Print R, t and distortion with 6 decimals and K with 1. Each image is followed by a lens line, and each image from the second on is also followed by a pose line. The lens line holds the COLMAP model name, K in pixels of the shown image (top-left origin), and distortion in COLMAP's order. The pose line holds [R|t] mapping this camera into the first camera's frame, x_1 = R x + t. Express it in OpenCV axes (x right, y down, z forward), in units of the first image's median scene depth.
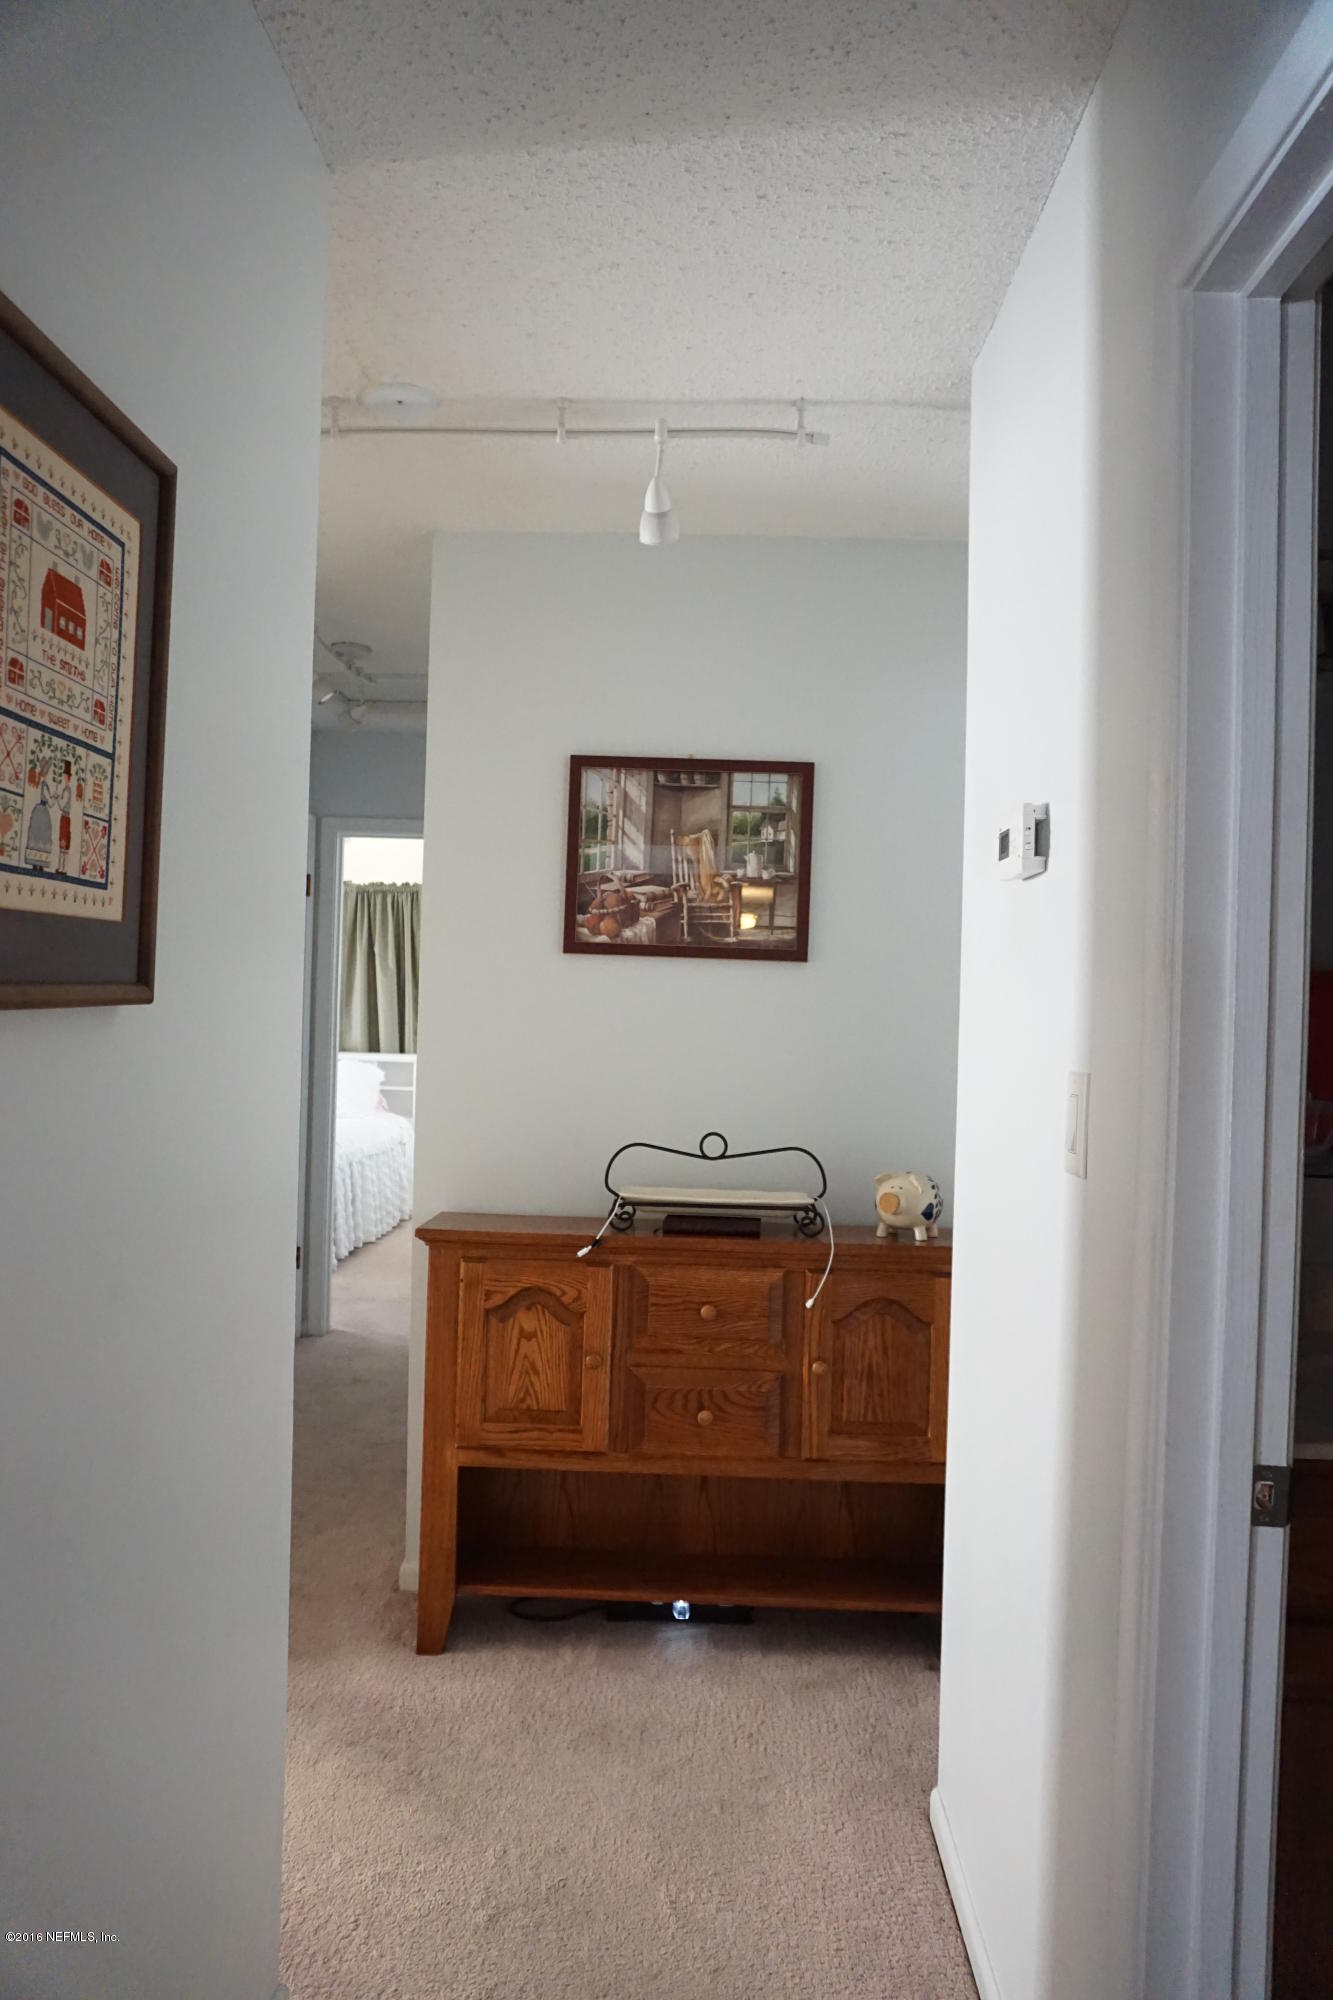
lens RADIAL K [[1332.5, 0, 665.9], [0, 1332.5, 998.8], [0, 0, 1]] dist [-0.051291, 0.035059]
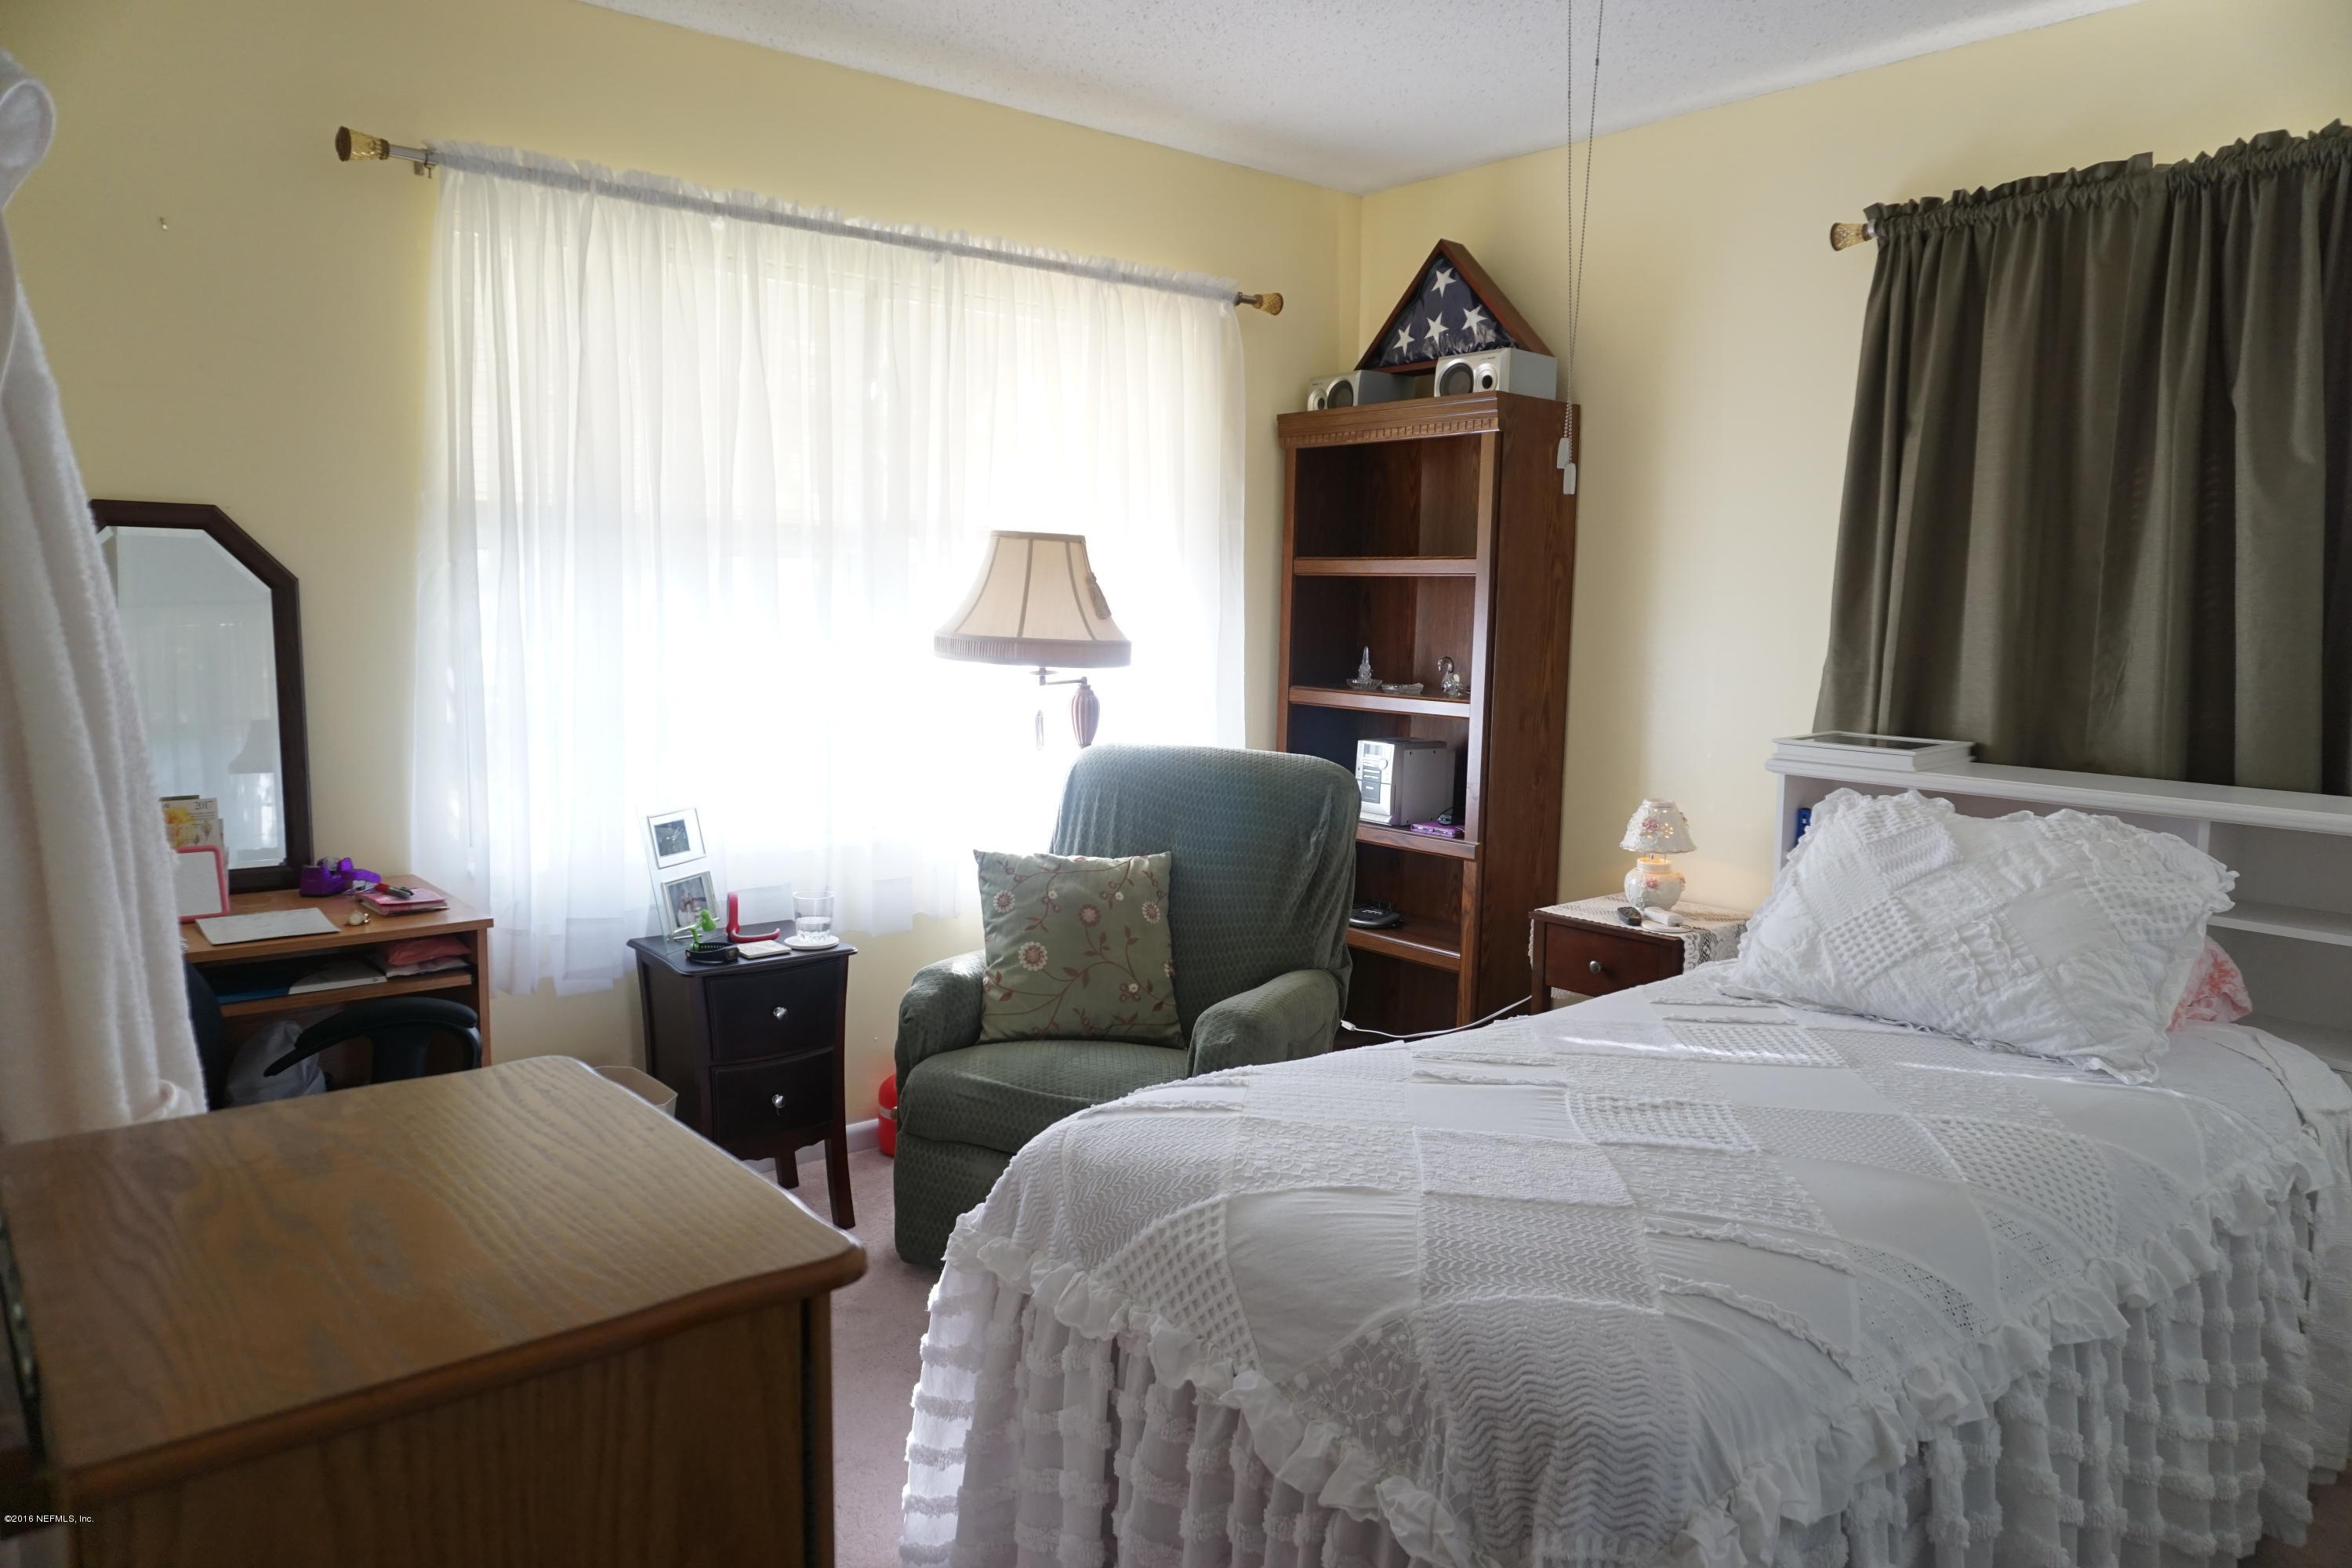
lens RADIAL K [[1567.1, 0, 1176.6], [0, 1567.1, 784.7], [0, 0, 1]] dist [-0.051291, 0.035059]
pose [[0.667612, 0.075918, -0.740629, -0.126256], [0.000736, 0.994720, 0.102626, 0.007644], [0.744509, -0.069059, 0.664031, 0.634843]]
